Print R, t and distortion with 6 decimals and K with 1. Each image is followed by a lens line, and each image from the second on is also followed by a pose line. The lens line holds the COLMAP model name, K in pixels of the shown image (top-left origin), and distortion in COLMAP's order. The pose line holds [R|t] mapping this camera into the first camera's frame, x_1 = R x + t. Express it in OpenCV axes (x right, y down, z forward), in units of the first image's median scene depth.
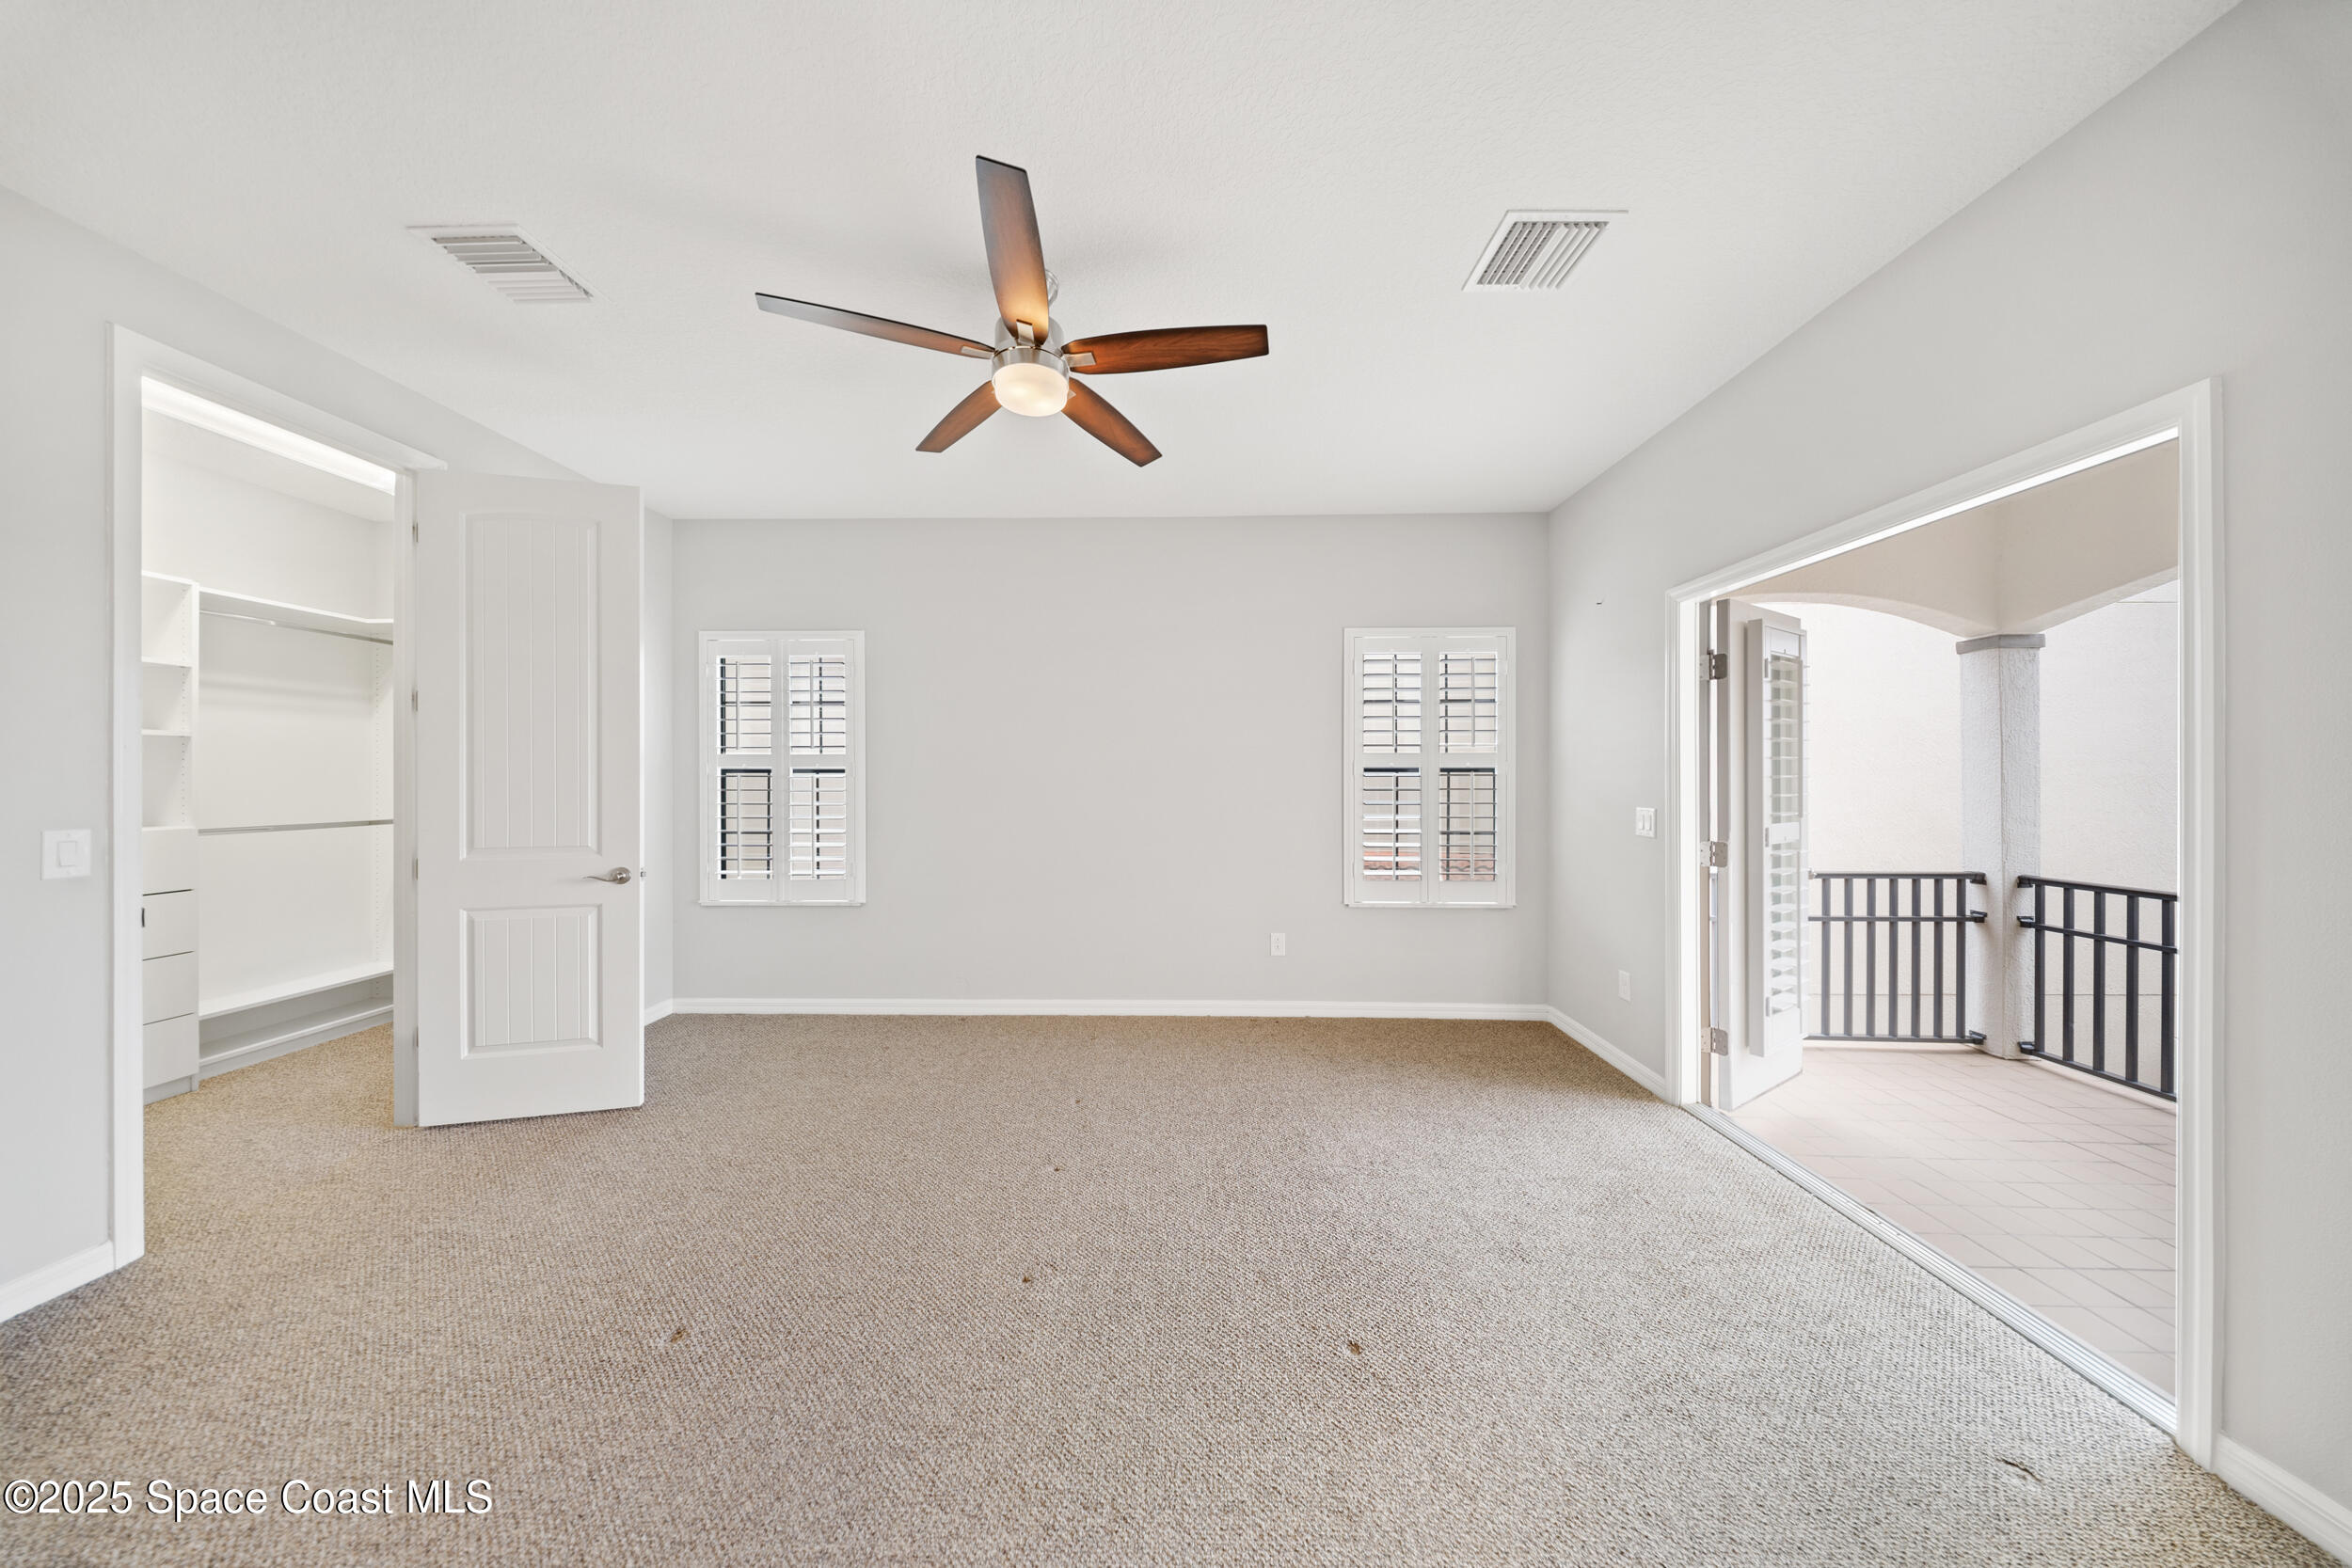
lens RADIAL K [[694.8, 0, 1175.0], [0, 694.8, 777.9], [0, 0, 1]] dist [0.000003, -0.000063]
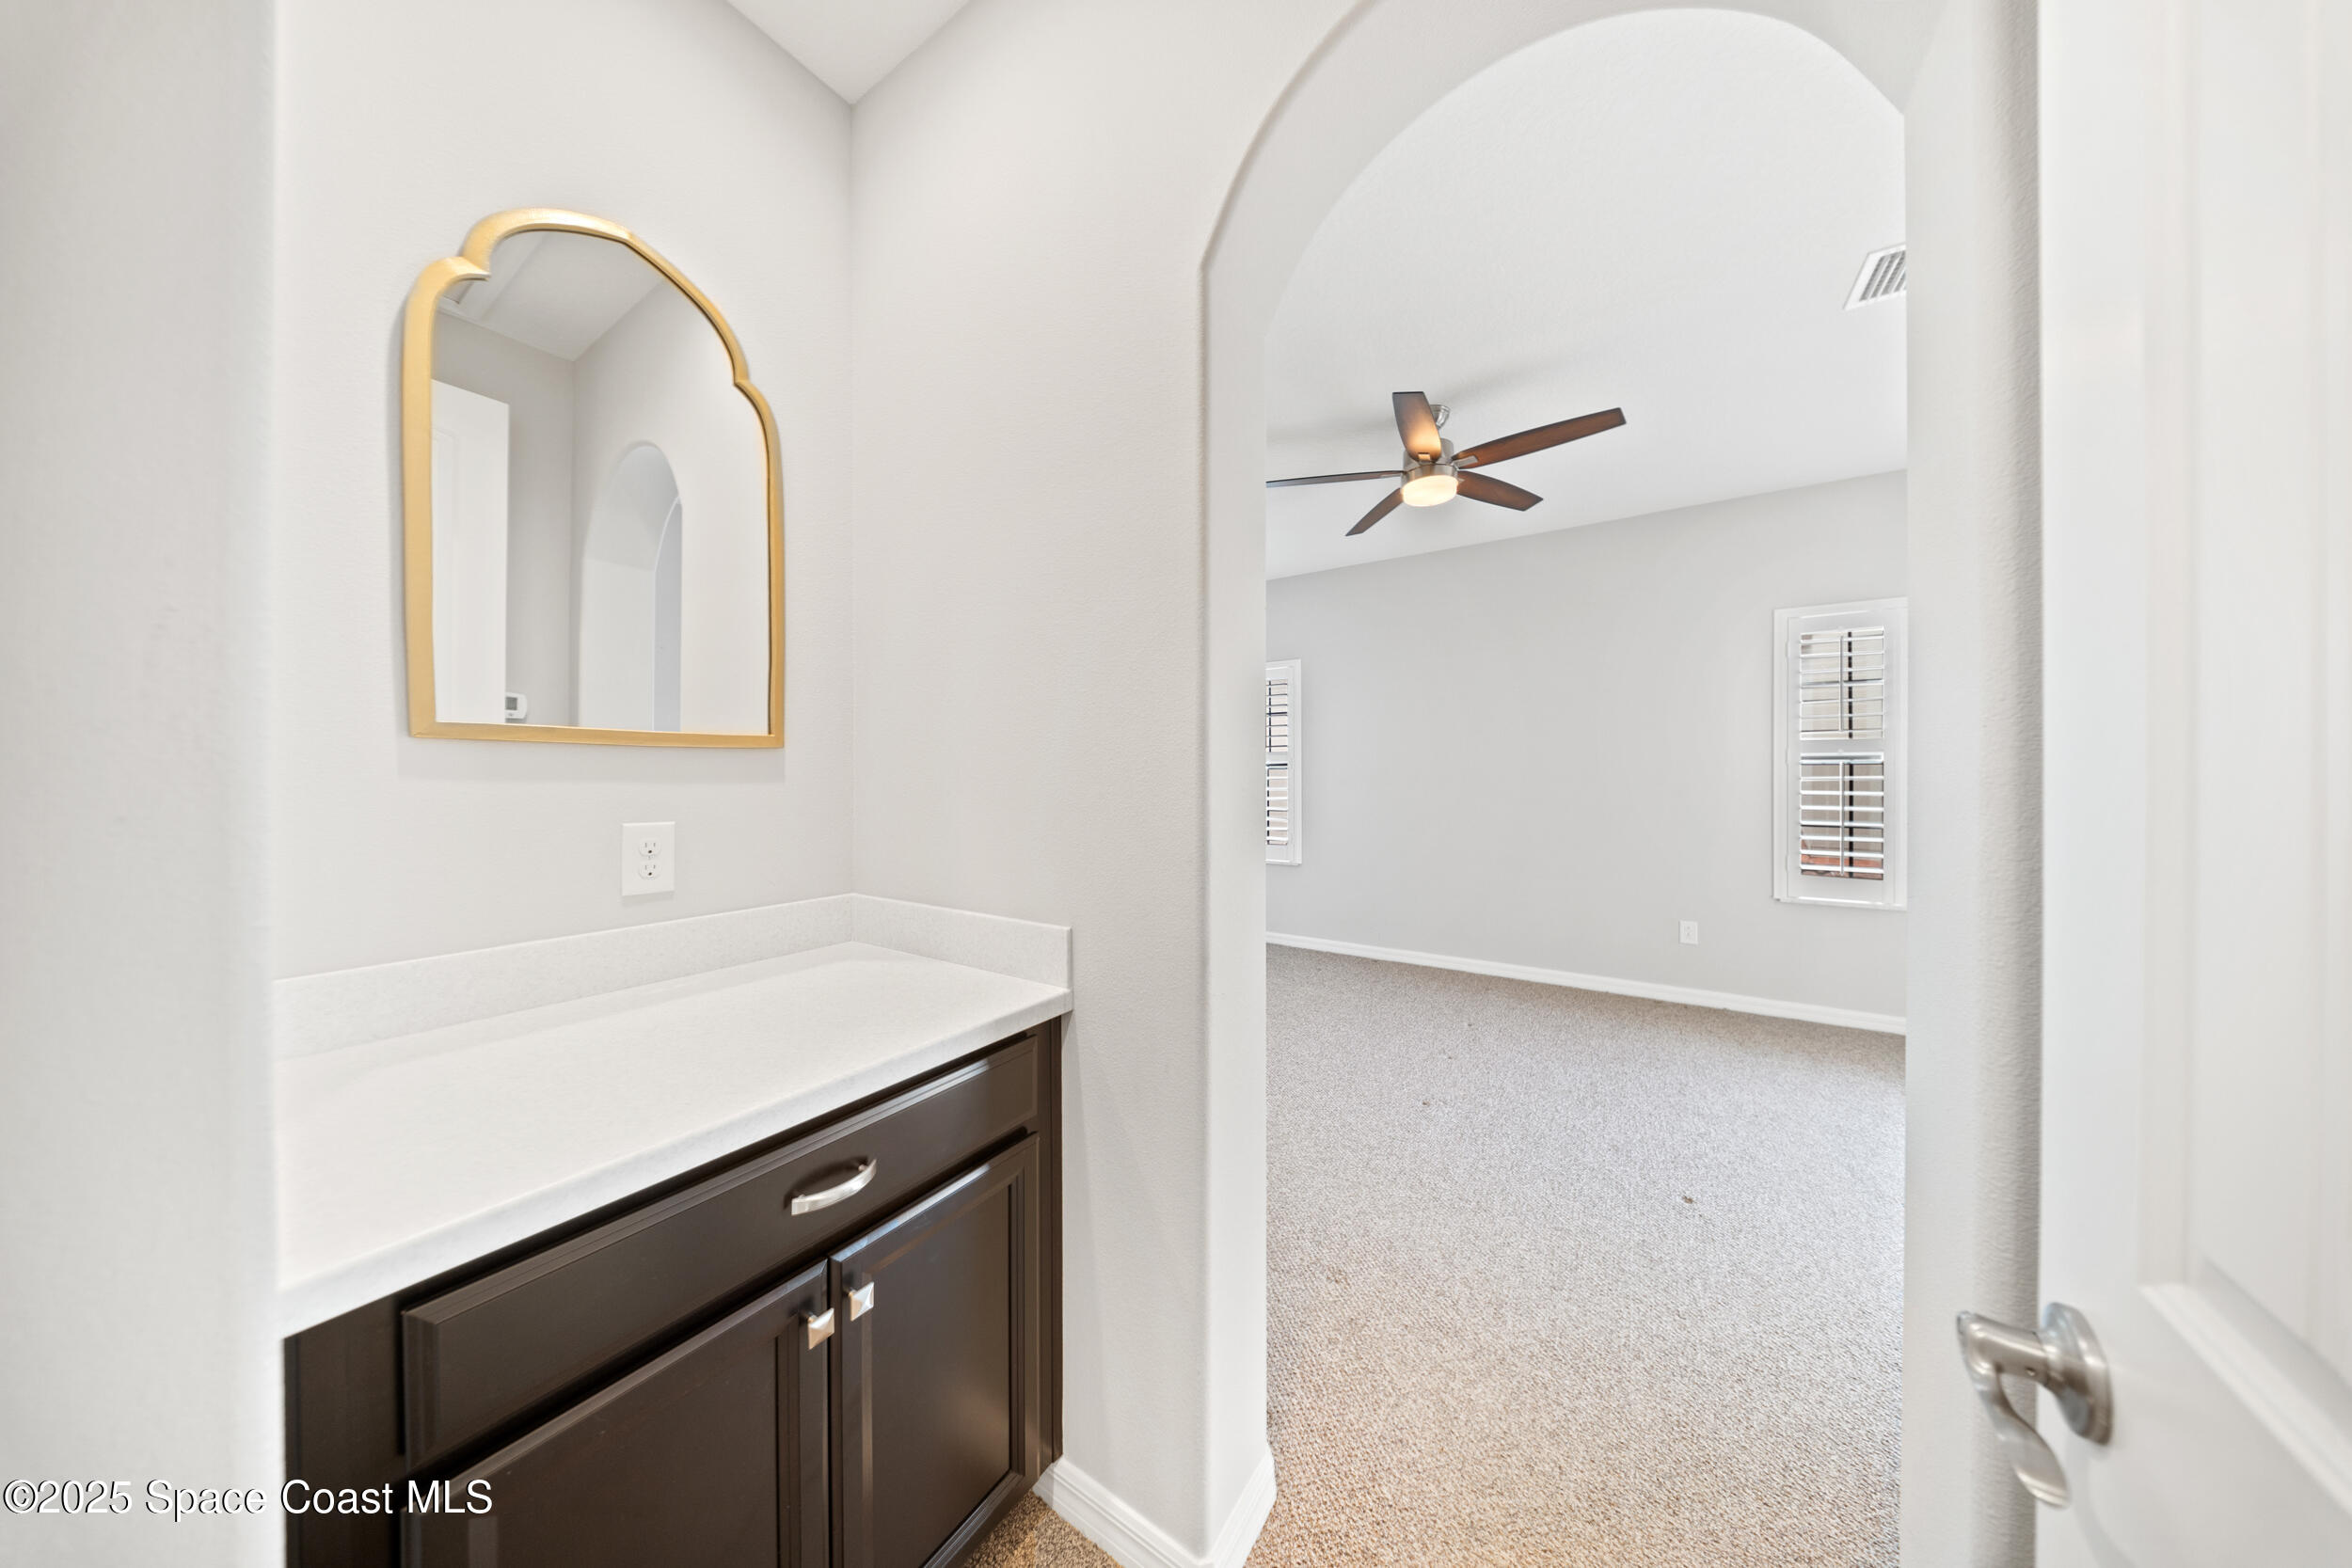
lens RADIAL K [[694.8, 0, 1175.0], [0, 694.8, 777.9], [0, 0, 1]] dist [0.000003, -0.000063]
pose [[0.843493, 0.000515, -0.537140, 0.113895], [0.000364, 0.999999, 0.001531, 0.026439], [0.537140, -0.001487, 0.843492, -0.461288]]
